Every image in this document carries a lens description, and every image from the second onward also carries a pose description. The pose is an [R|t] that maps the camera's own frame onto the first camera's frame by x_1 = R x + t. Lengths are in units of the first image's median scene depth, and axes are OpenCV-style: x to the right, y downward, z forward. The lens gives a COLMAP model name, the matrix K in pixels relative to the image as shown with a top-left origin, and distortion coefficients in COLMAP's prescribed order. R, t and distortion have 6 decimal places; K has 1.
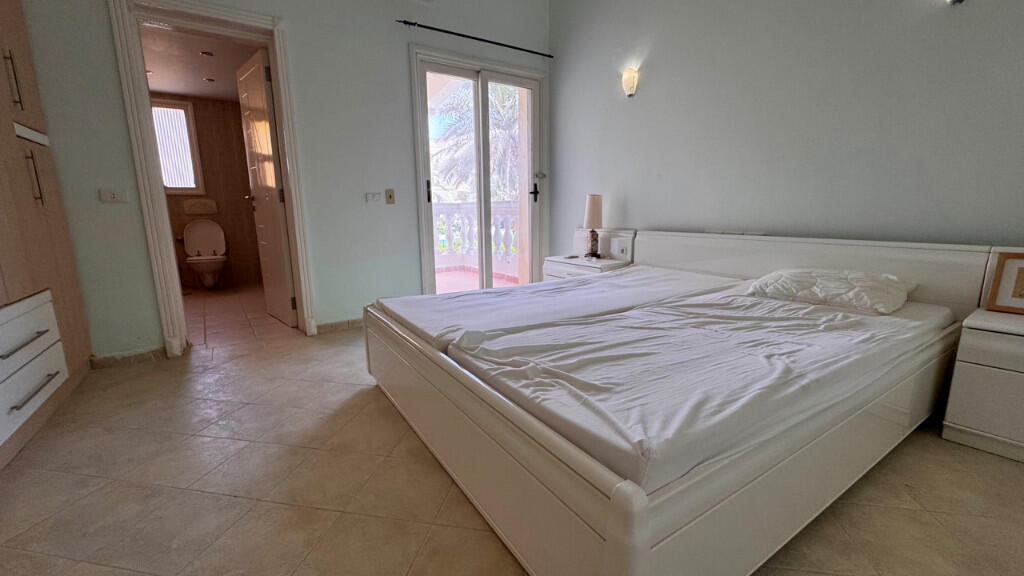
lens RADIAL K [[410.1, 0, 512.0], [0, 410.1, 288.0], [0, 0, 1]] dist [-0.004894, 0.000384]
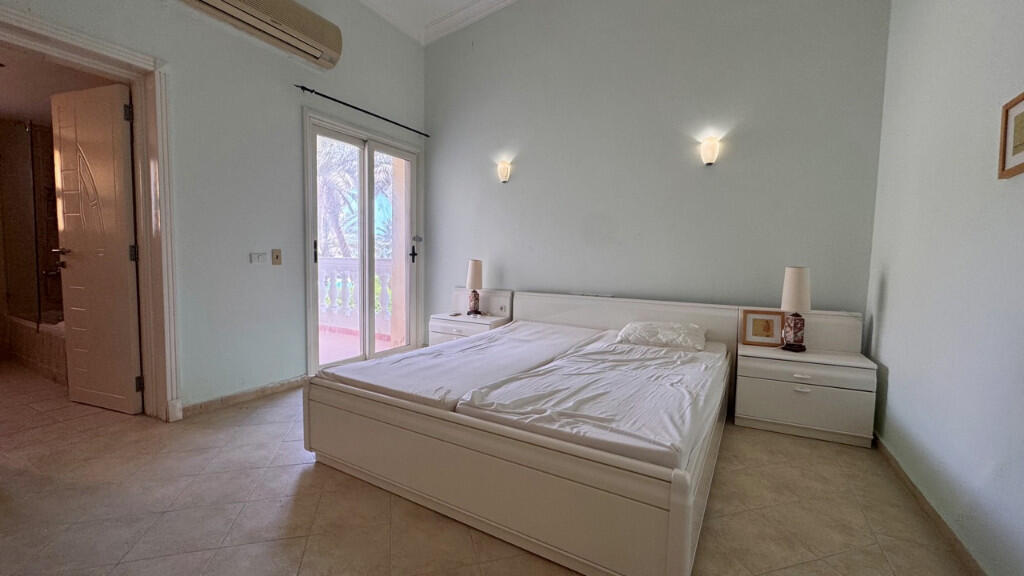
lens RADIAL K [[410.1, 0, 512.0], [0, 410.1, 288.0], [0, 0, 1]] dist [-0.004894, 0.000384]
pose [[0.894461, -0.002247, 0.447140, -0.279385], [0.054017, 0.993207, -0.103064, -0.032554], [-0.443871, 0.116340, 0.888506, -0.071732]]
